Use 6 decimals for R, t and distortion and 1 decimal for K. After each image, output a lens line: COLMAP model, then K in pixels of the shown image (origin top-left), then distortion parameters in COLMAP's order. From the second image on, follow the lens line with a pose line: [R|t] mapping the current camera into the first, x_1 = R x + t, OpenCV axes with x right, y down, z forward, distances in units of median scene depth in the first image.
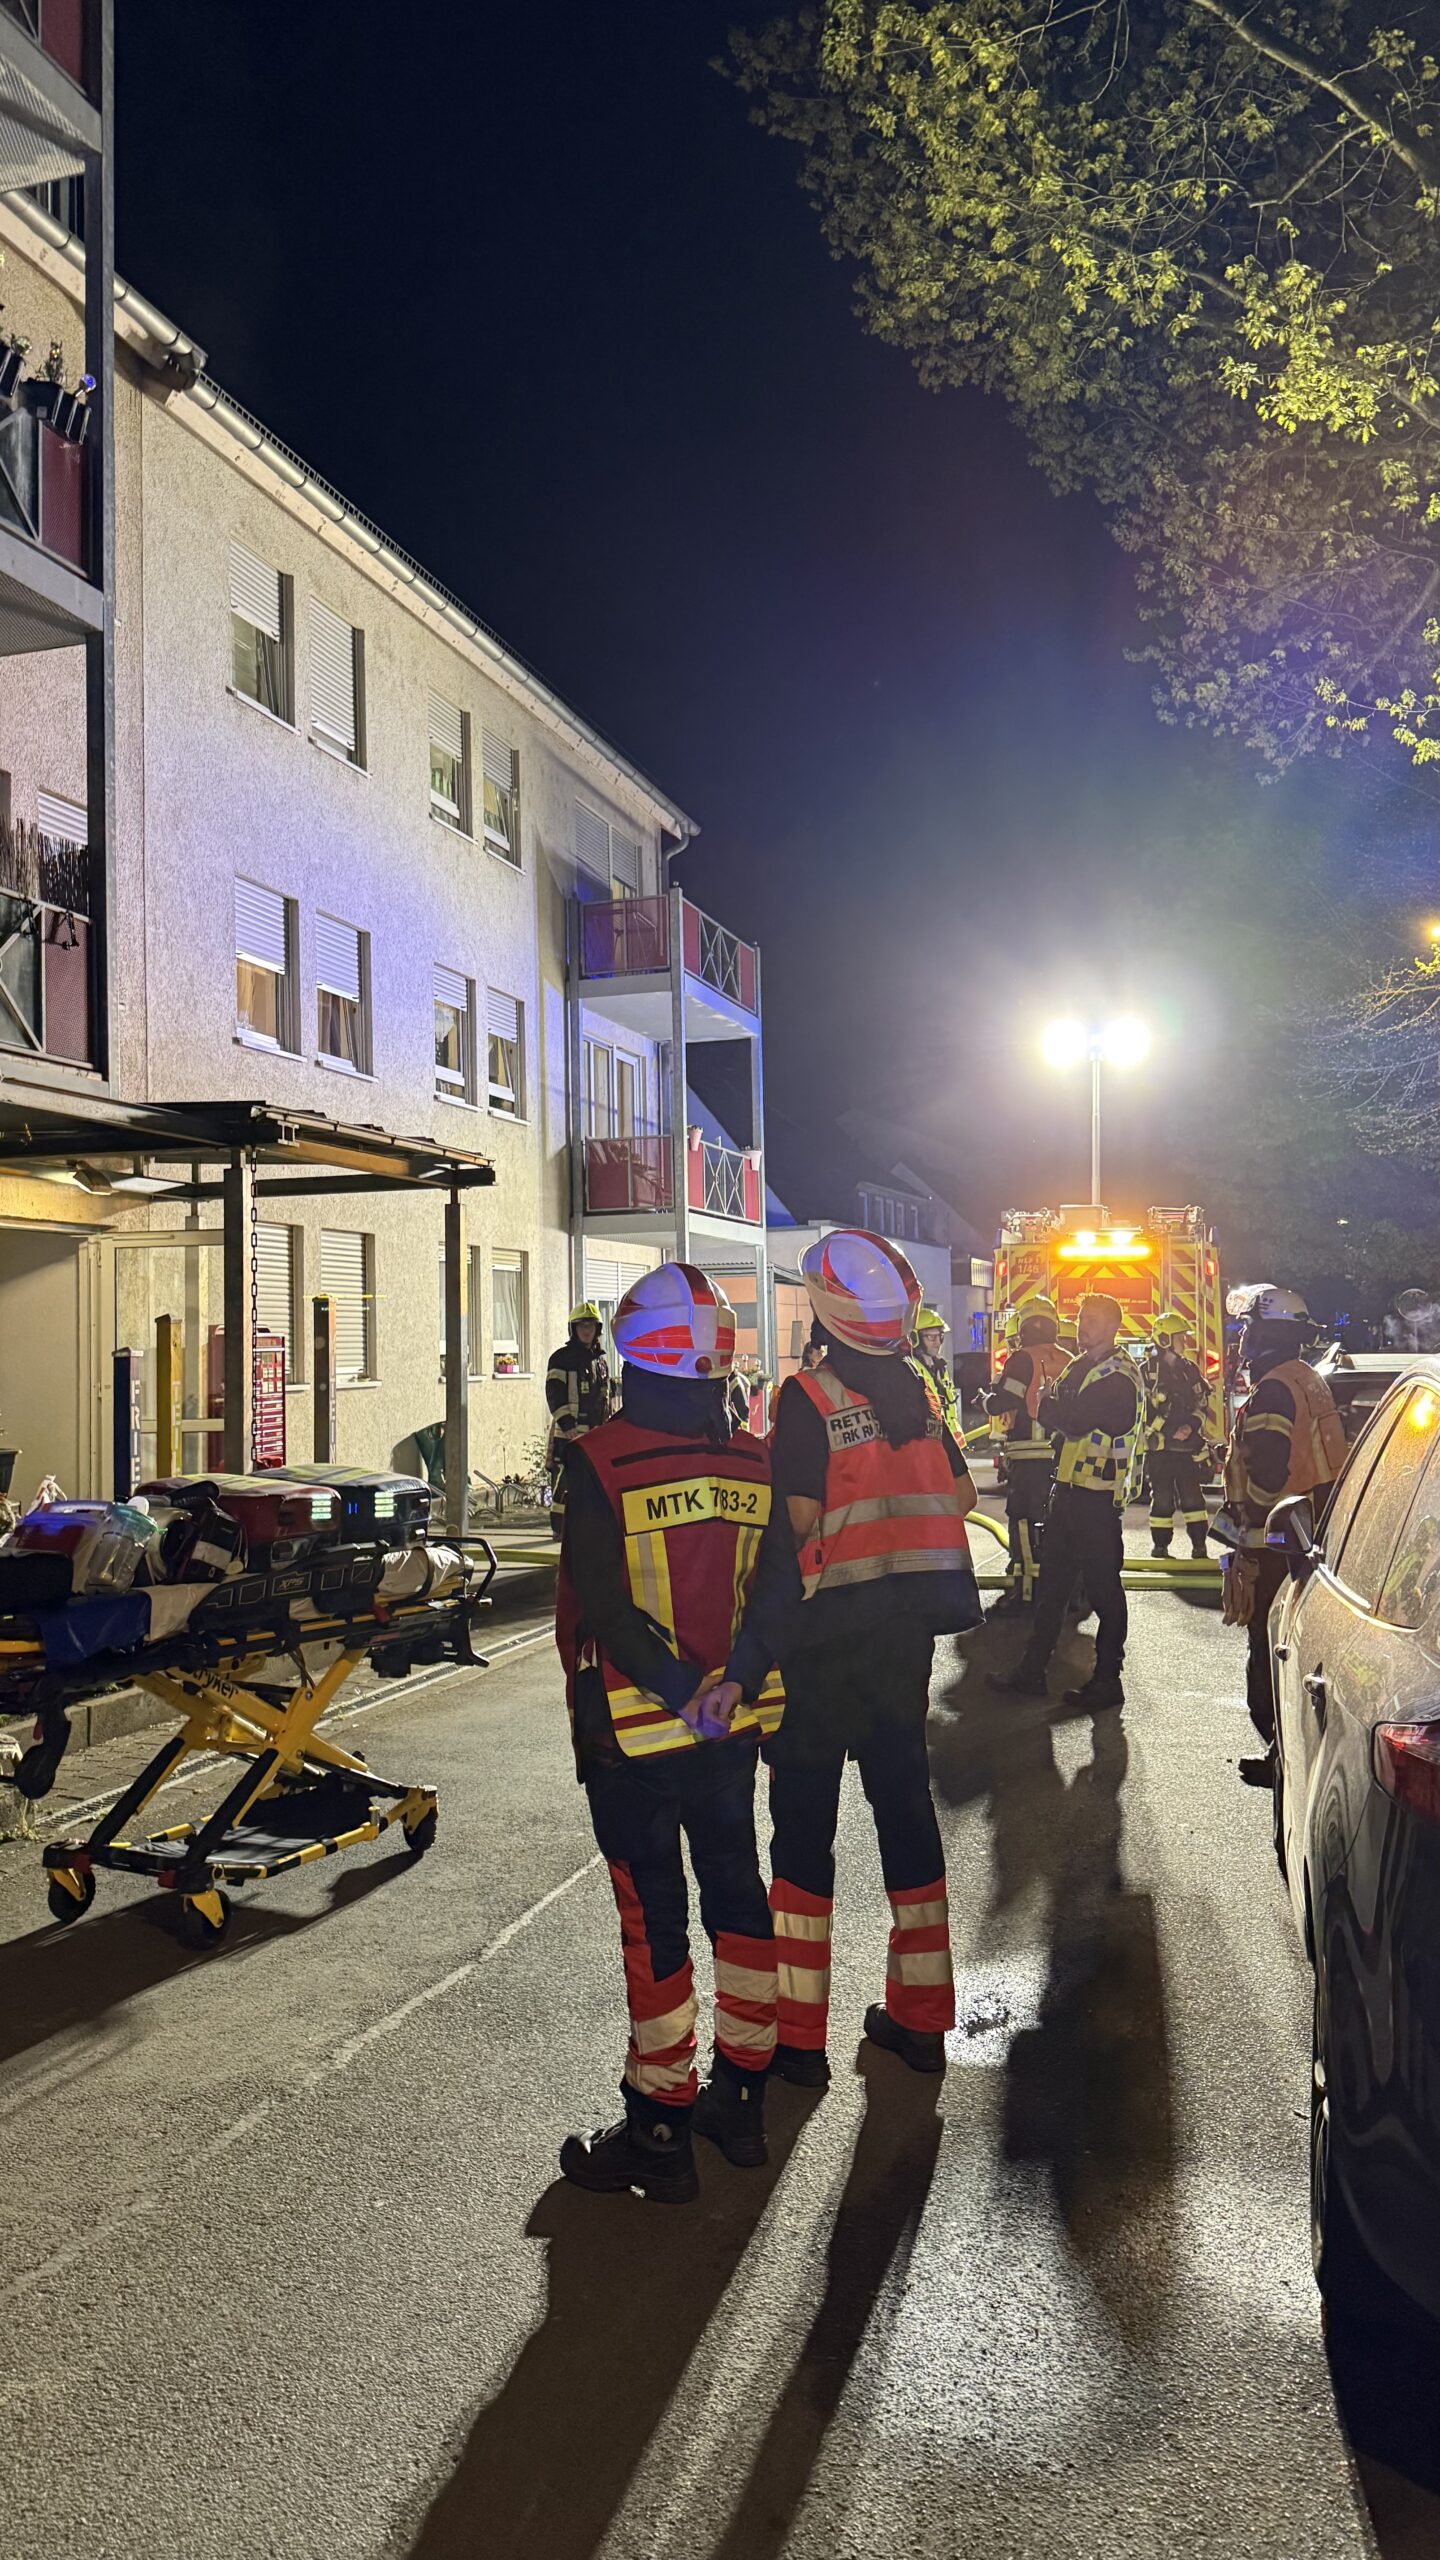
lens RADIAL K [[1836.7, 0, 706.4], [0, 1836.7, 1313.7], [0, 0, 1]] dist [0.088544, -0.137227]
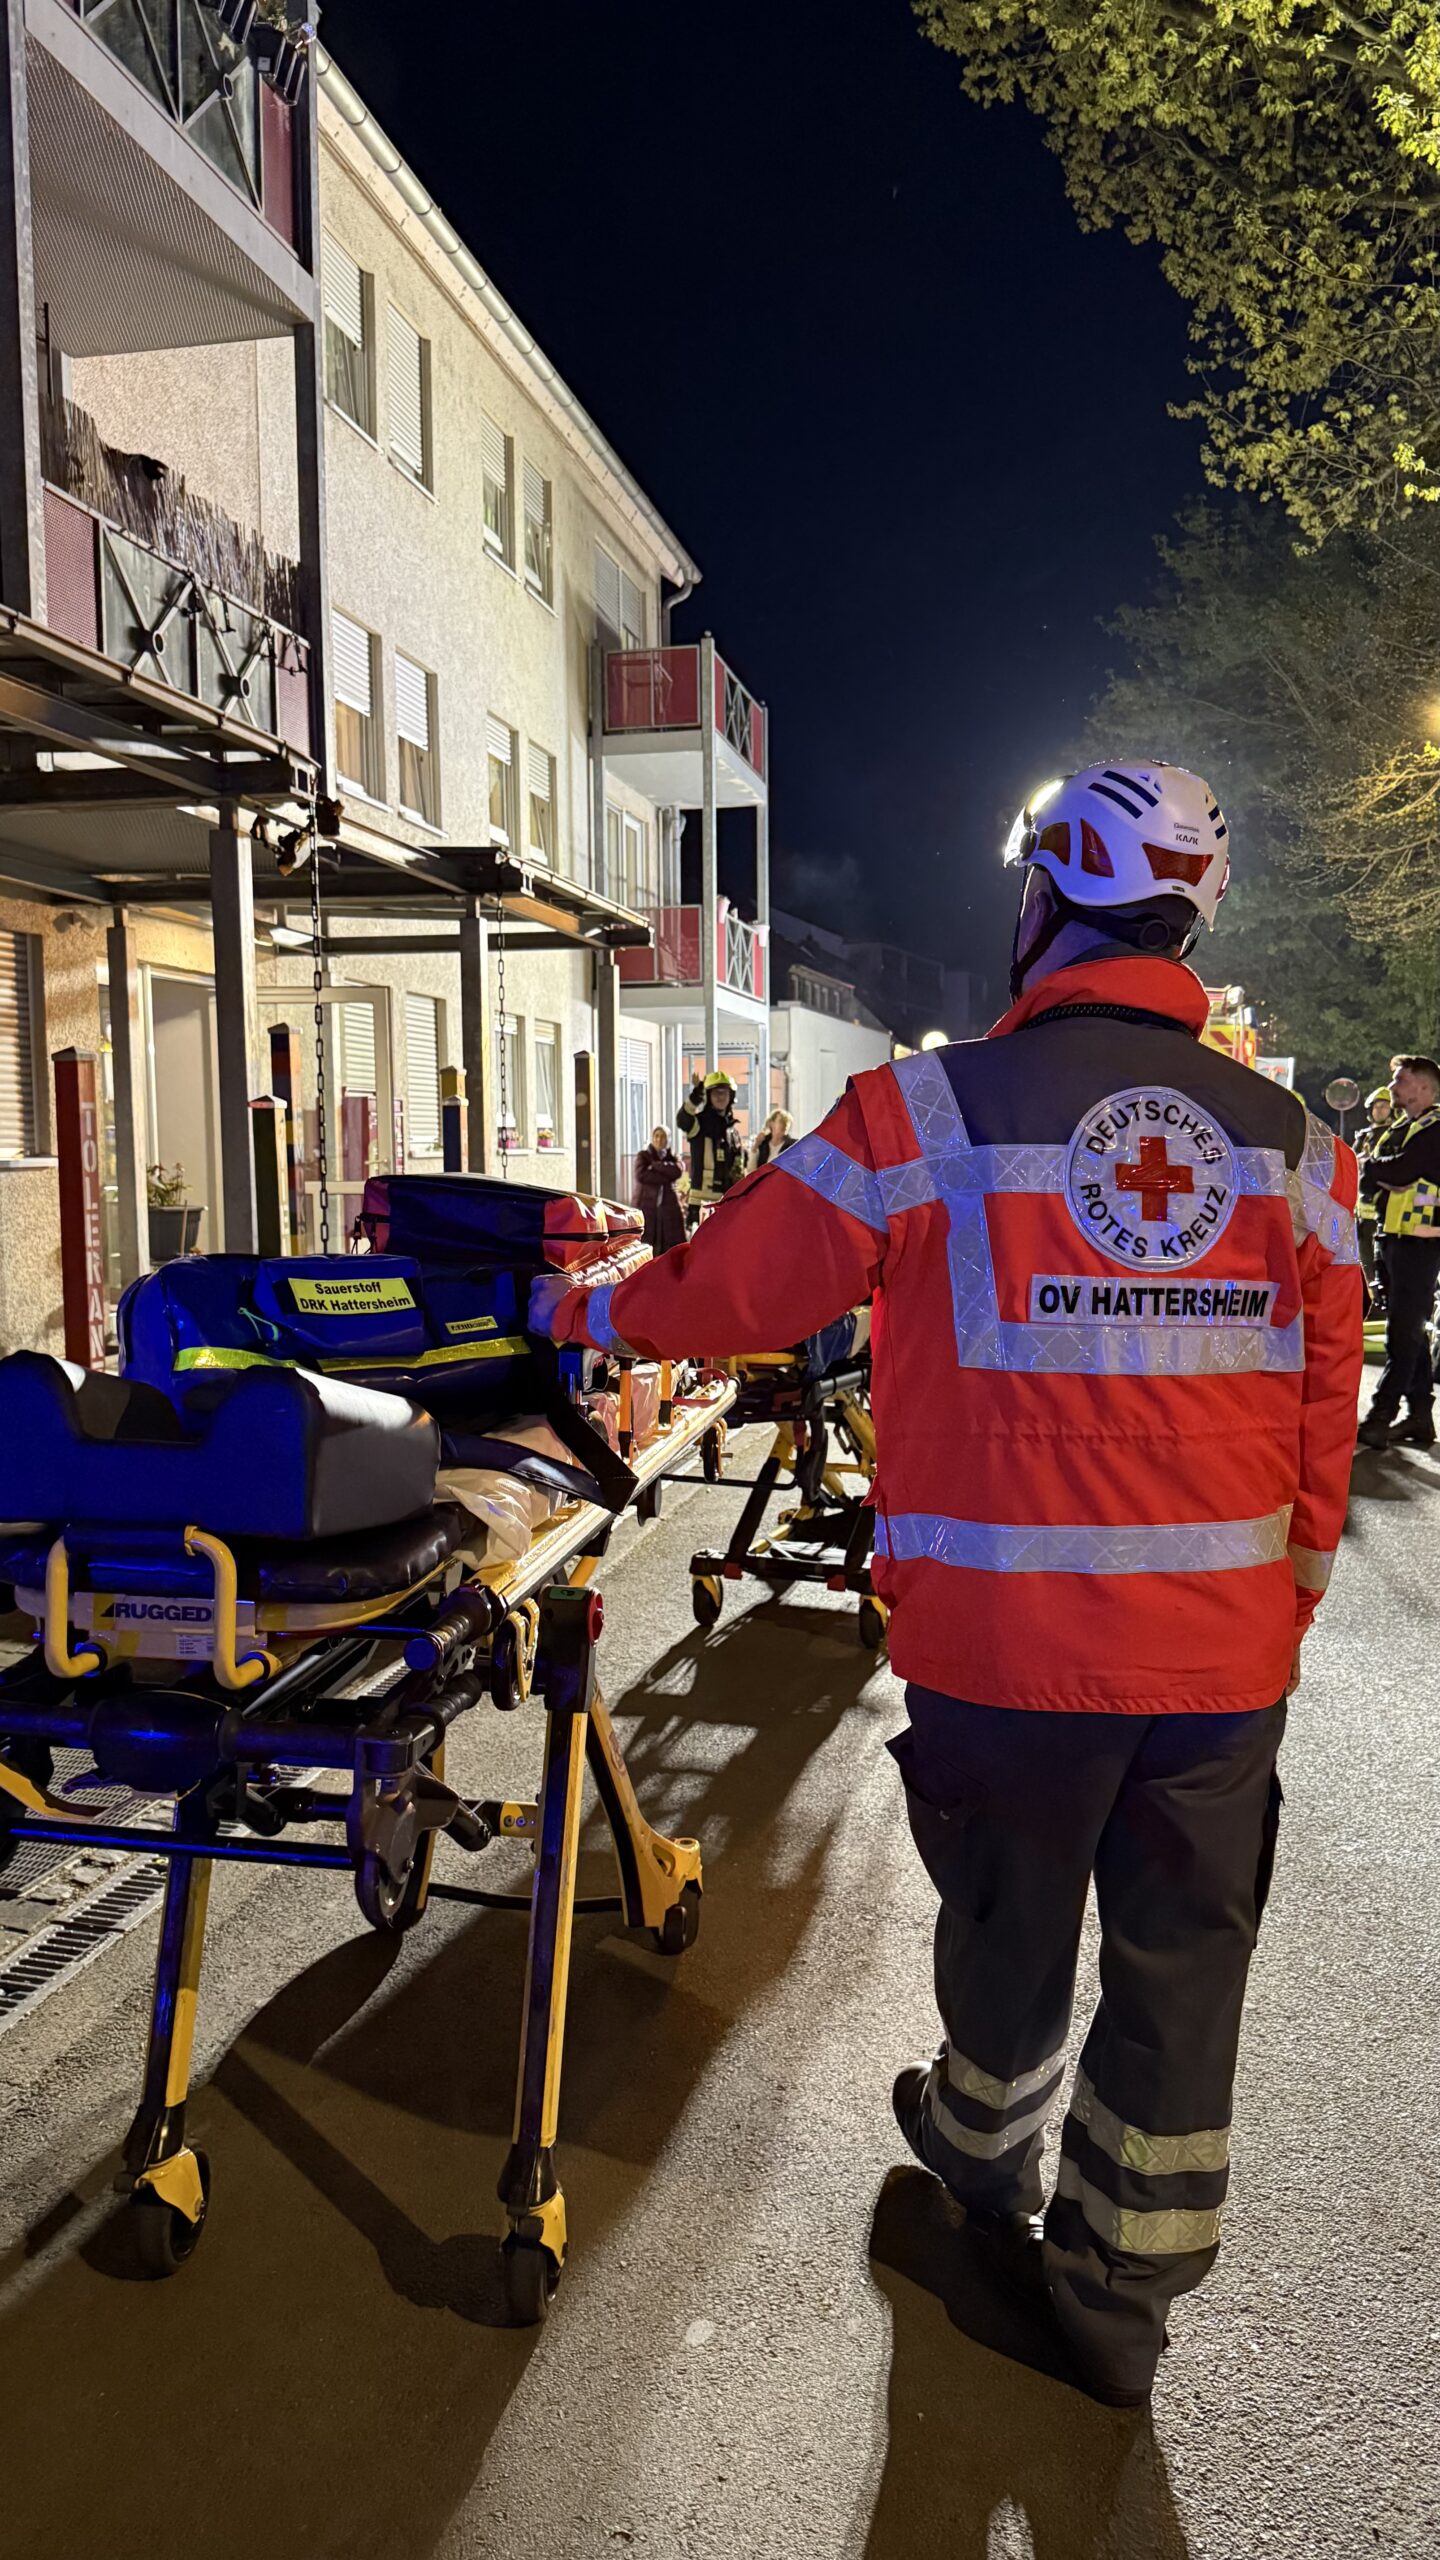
lens RADIAL K [[1899.0, 0, 721.6], [0, 1899.0, 1342.2], [0, 0, 1]] dist [-0.012975, 0.028532]
pose [[0.993535, -0.006468, 0.113344, -0.126773], [-0.007167, 0.992811, 0.119479, 0.012231], [-0.113302, -0.119519, 0.986346, -0.007214]]
